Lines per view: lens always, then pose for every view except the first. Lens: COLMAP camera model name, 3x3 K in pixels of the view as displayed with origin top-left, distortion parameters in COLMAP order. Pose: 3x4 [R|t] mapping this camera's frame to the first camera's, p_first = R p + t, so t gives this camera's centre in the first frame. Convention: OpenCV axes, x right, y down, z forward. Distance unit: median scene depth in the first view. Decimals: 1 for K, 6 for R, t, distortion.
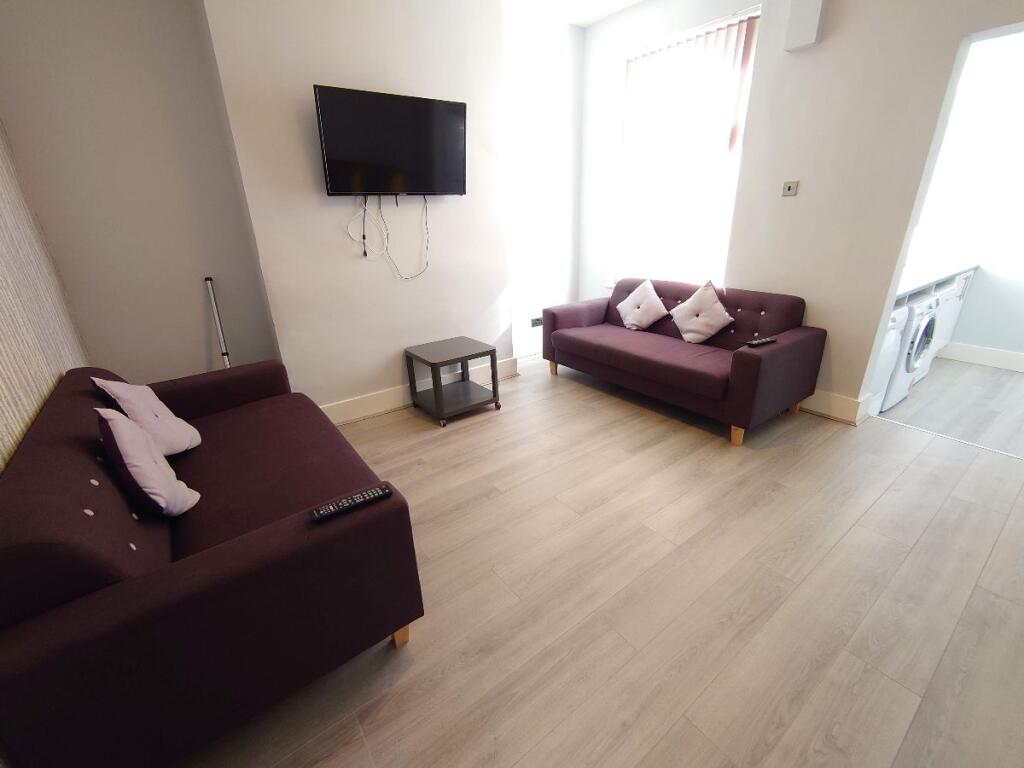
lens RADIAL K [[443.9, 0, 511.6], [0, 443.9, 386.9], [0, 0, 1]] dist [0.001900, -0.000022]
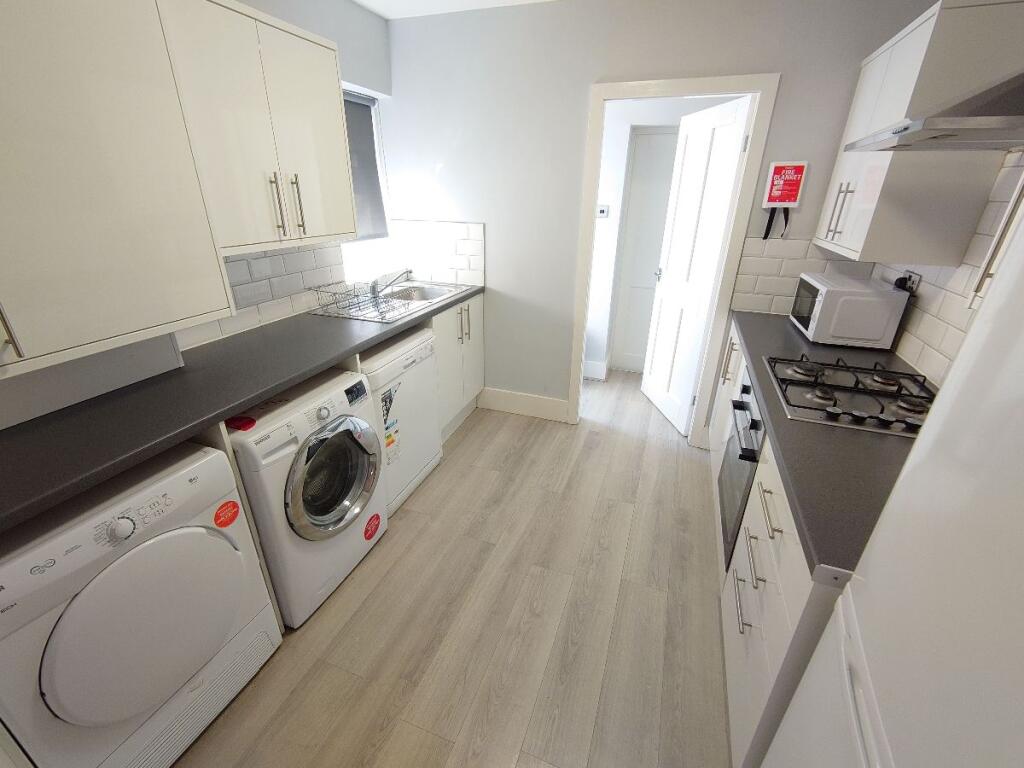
lens RADIAL K [[443.9, 0, 511.6], [0, 443.9, 386.9], [0, 0, 1]] dist [0.001900, -0.000022]
pose [[0.828636, -0.189648, 0.526684, 0.889103], [0.168821, 0.981720, 0.087889, -0.221174], [-0.533724, 0.016087, 0.845506, 0.493301]]
